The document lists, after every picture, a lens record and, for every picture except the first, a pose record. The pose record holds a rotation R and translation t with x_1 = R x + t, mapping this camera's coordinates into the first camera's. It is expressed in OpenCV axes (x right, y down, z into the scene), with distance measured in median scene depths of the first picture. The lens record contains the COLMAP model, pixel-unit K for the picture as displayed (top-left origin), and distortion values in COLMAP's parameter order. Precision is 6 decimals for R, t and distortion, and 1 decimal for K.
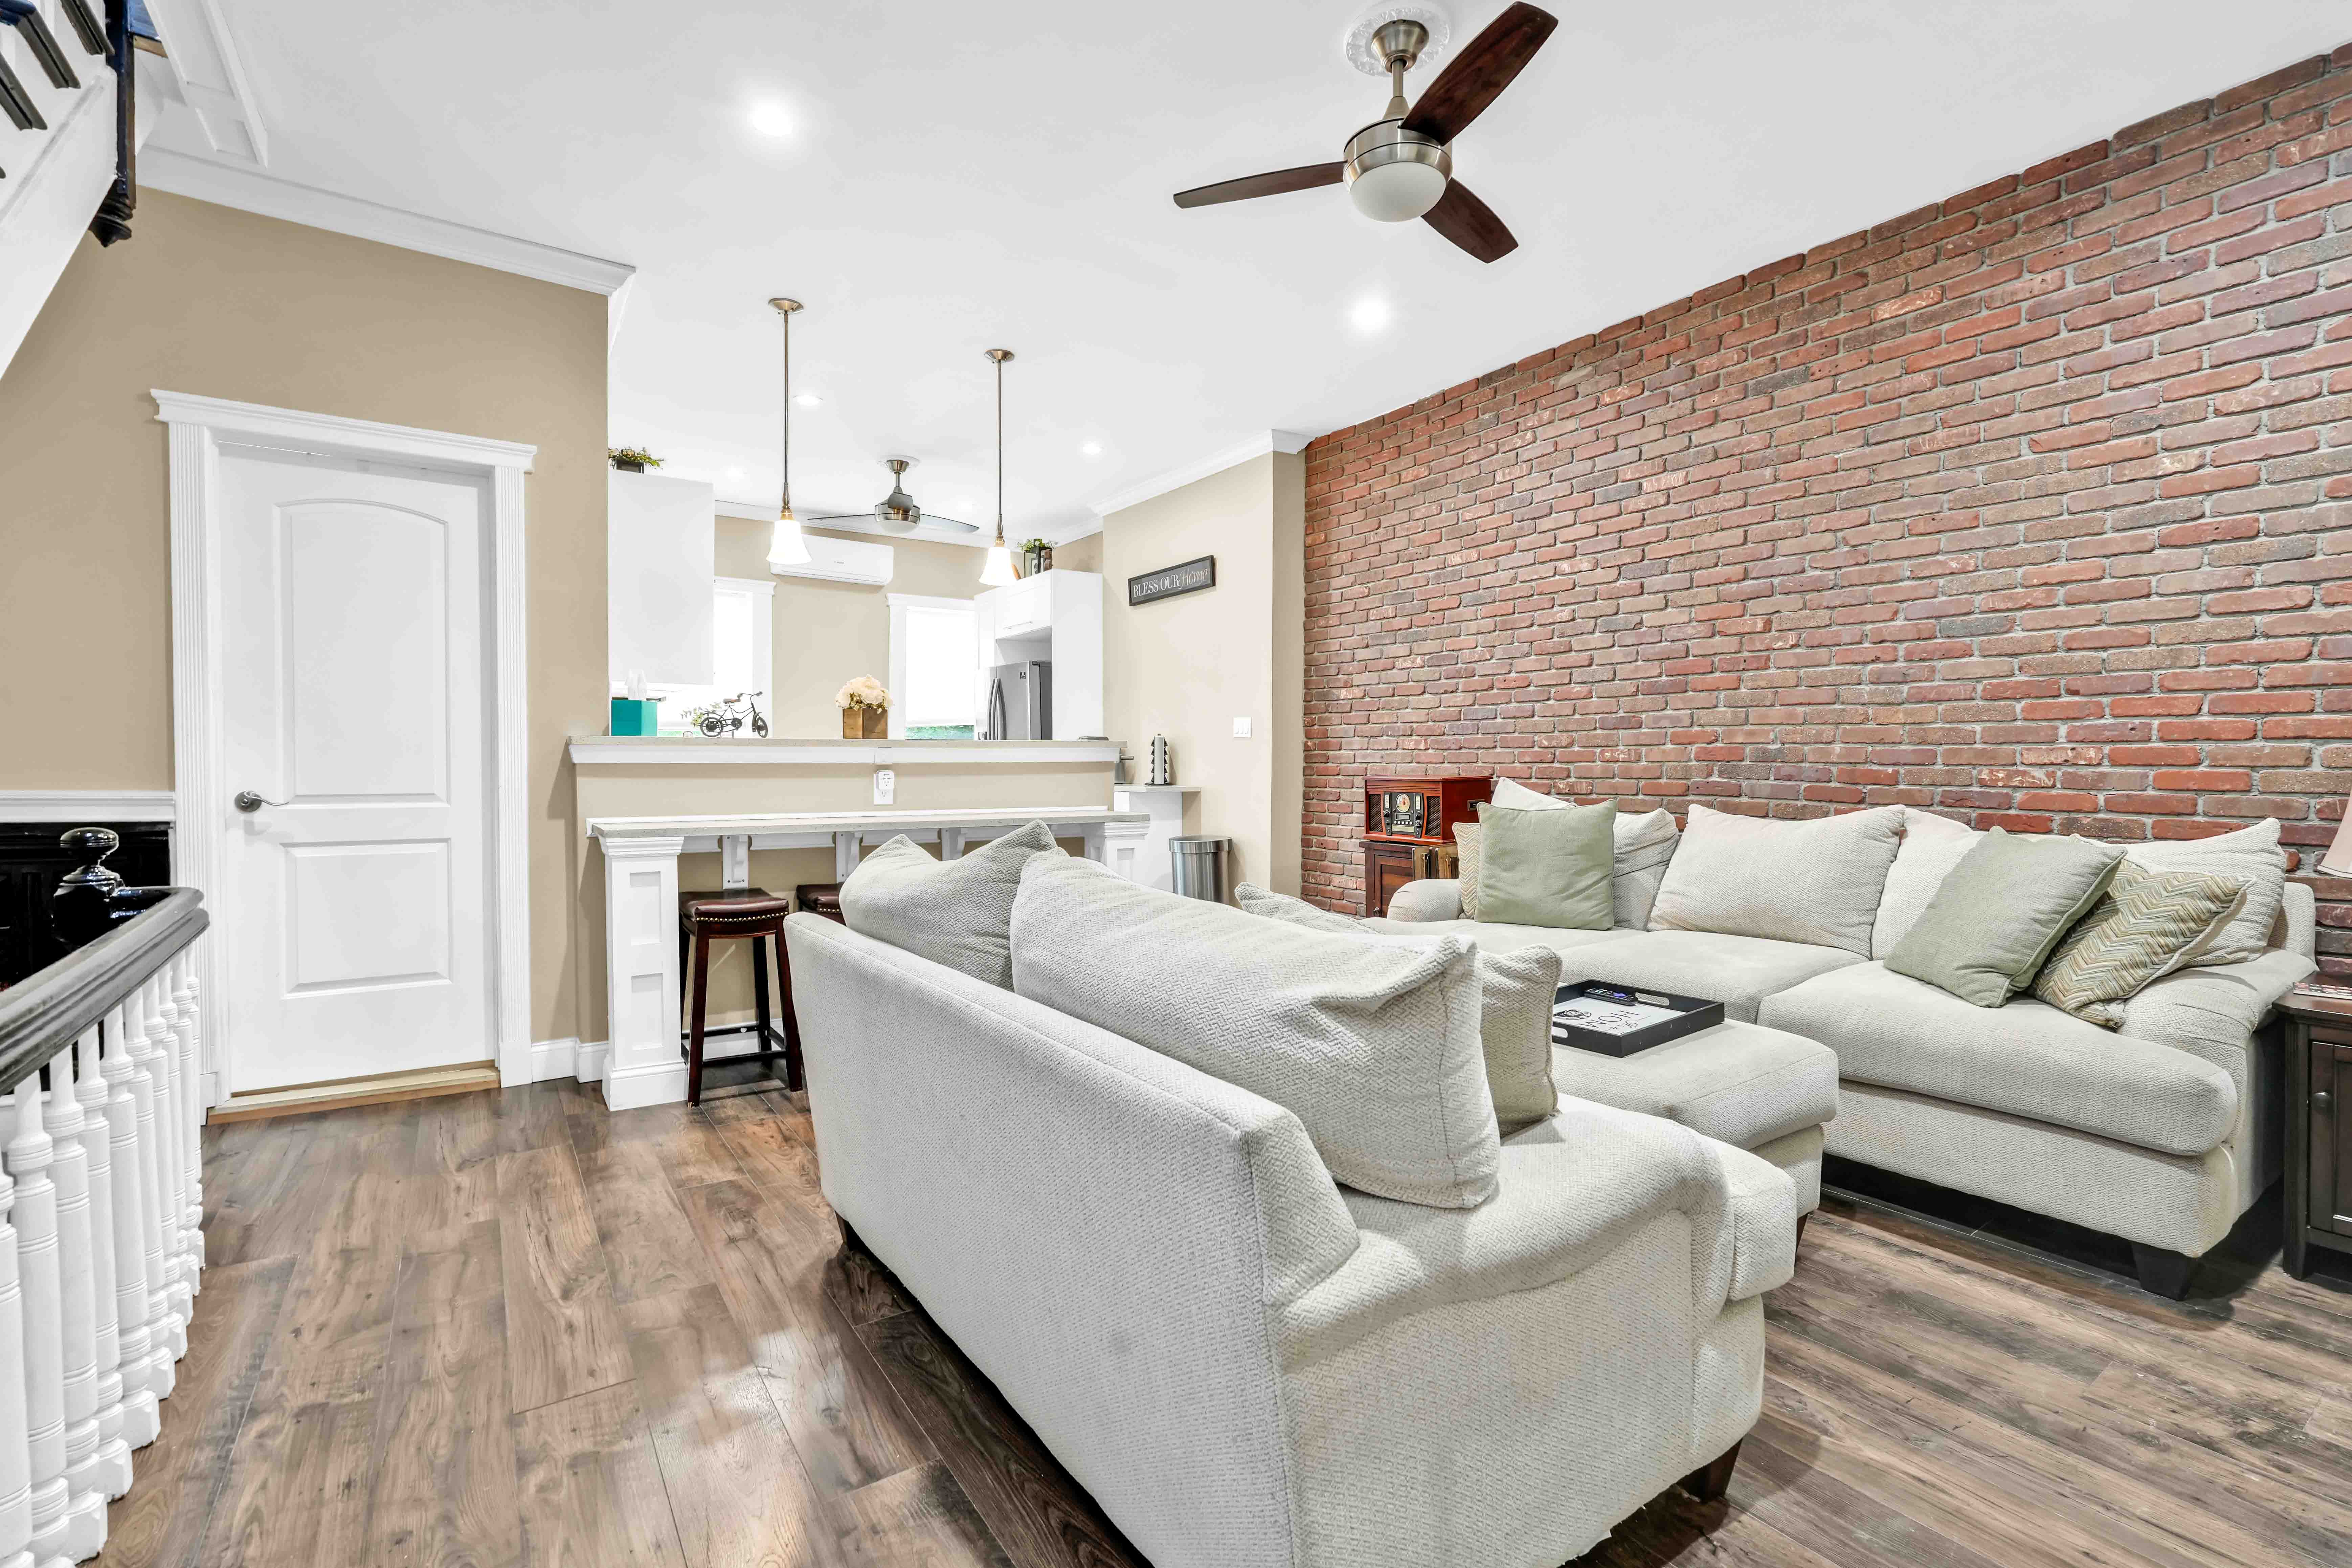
lens RADIAL K [[1038.3, 0, 1170.6], [0, 1038.3, 778.7], [0, 0, 1]] dist [-0.002534, 0.000738]
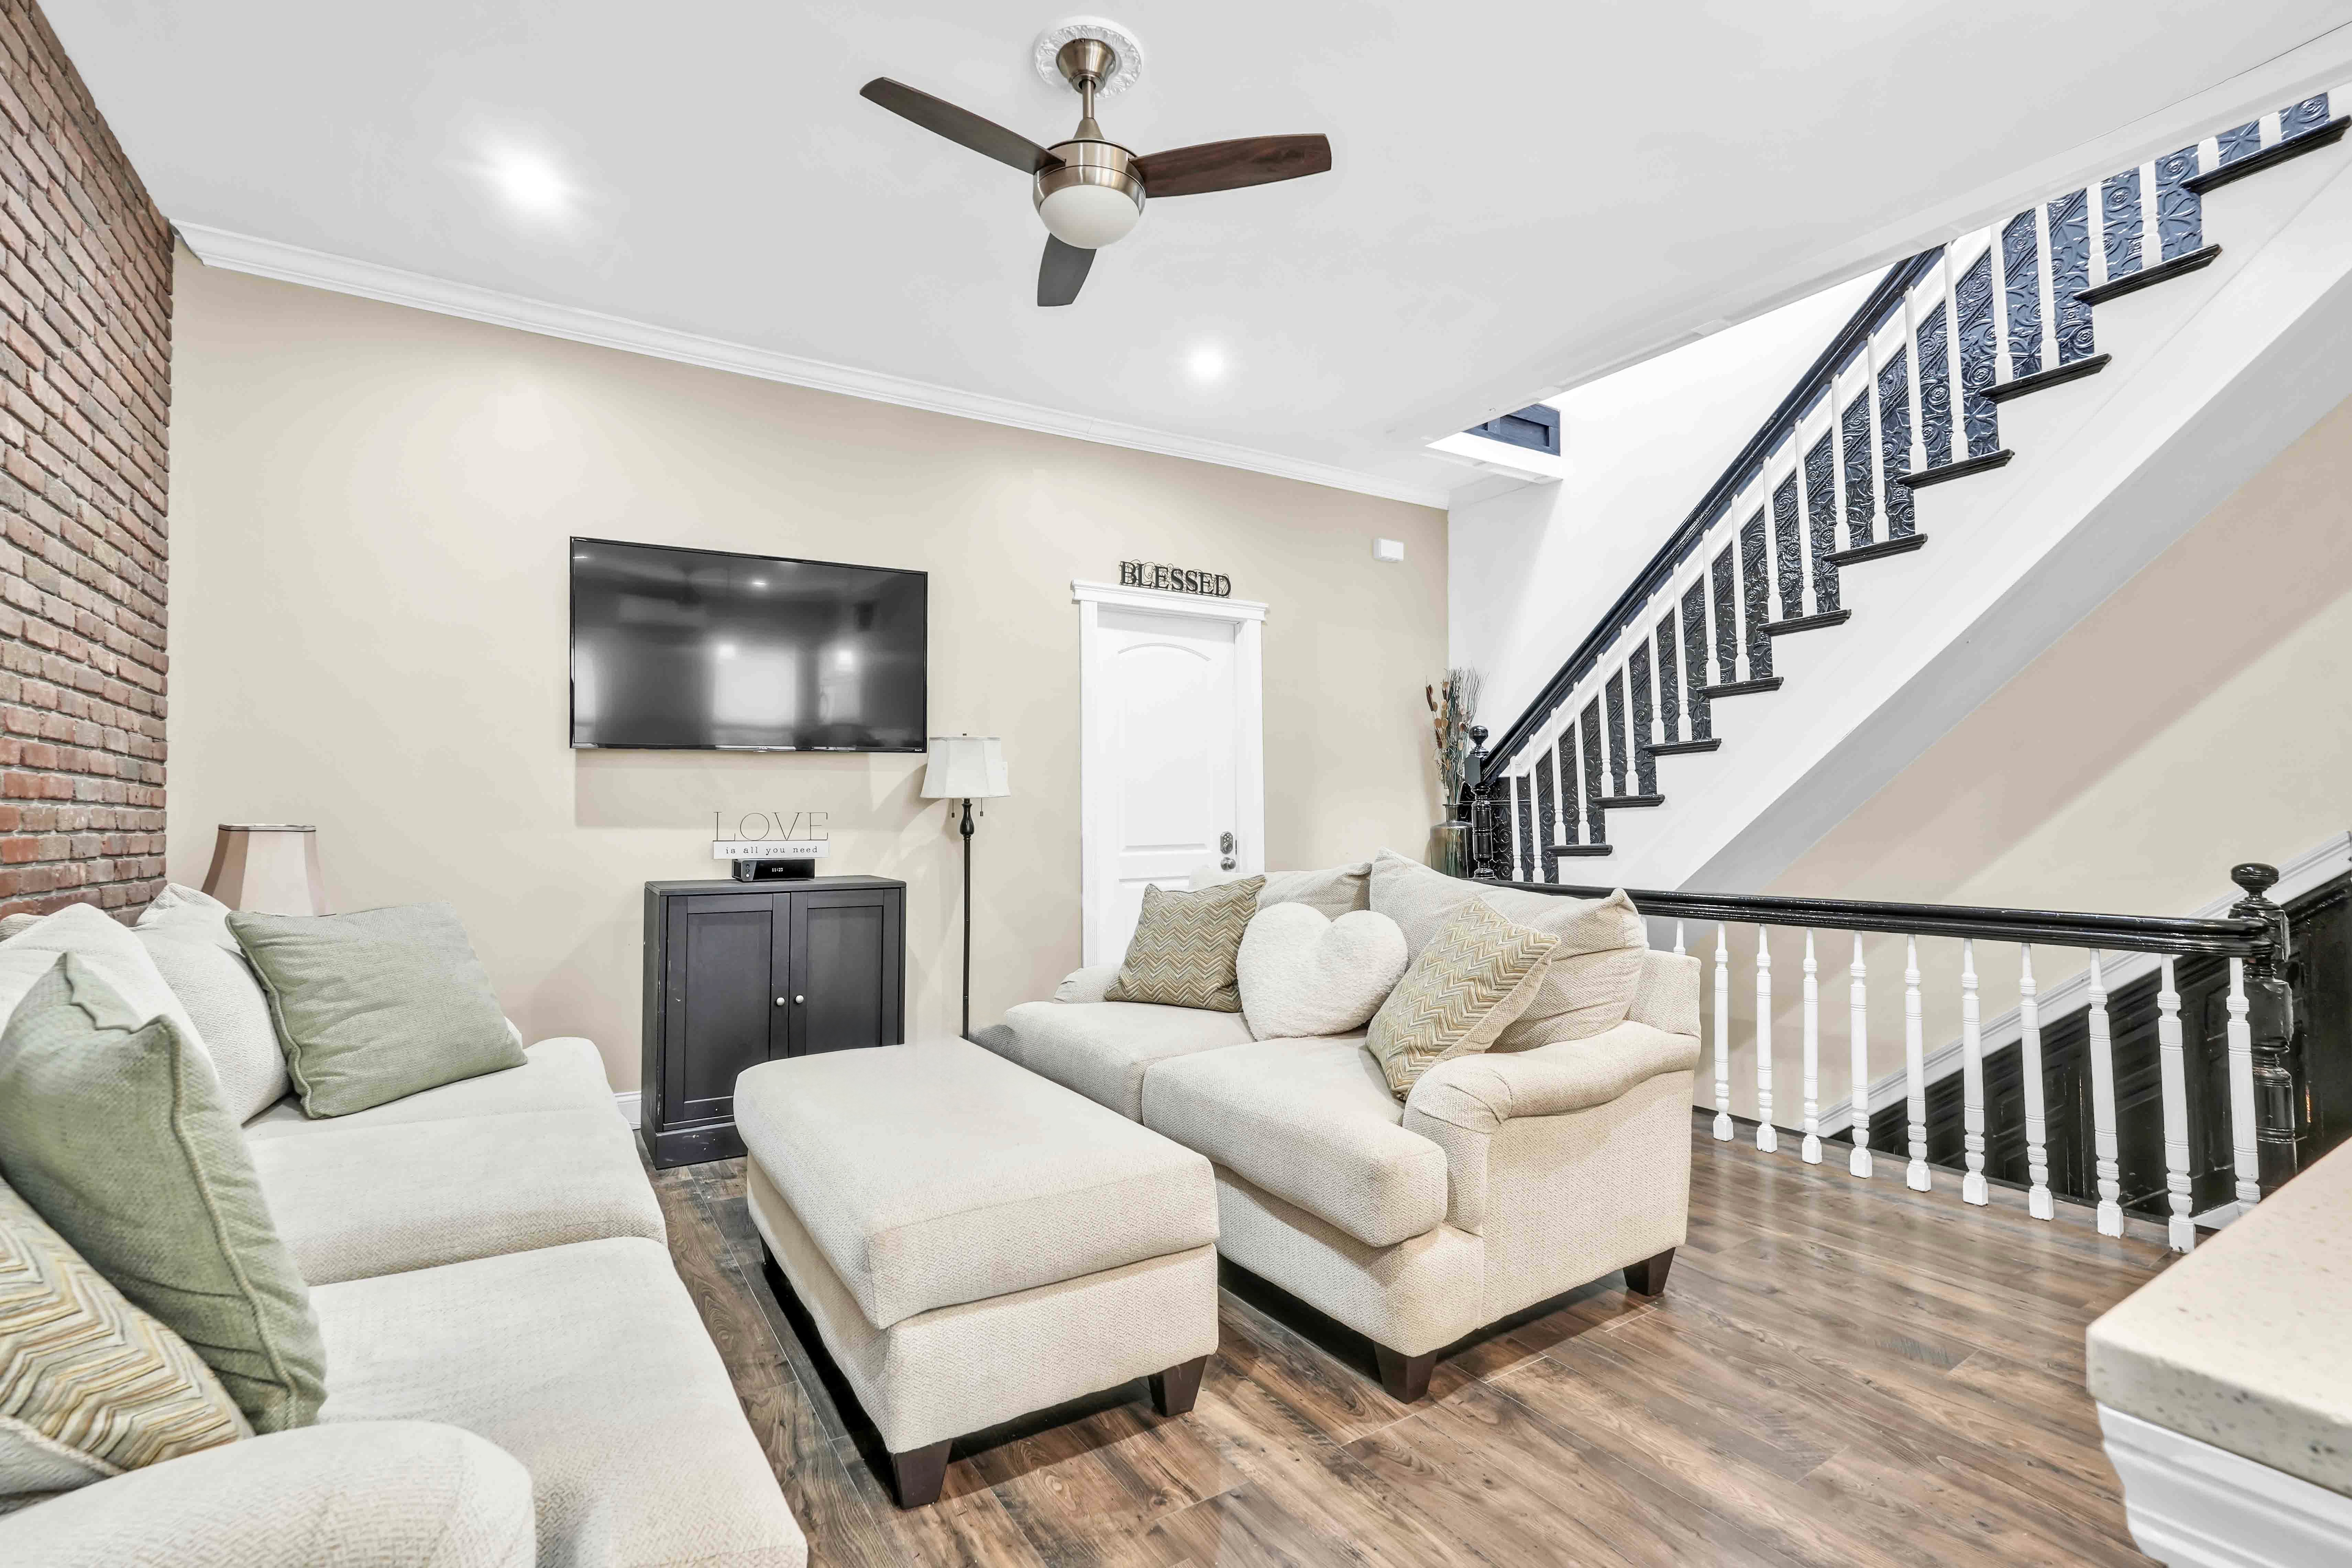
lens RADIAL K [[1043.0, 0, 1177.0], [0, 1043.0, 792.6], [0, 0, 1]] dist [-0.001692, -0.000025]
pose [[-0.999375, 0.008550, 0.034293, 0.070323], [0.008600, 0.999962, 0.001325, -0.024667], [-0.034280, 0.001619, -0.999411, 1.208589]]
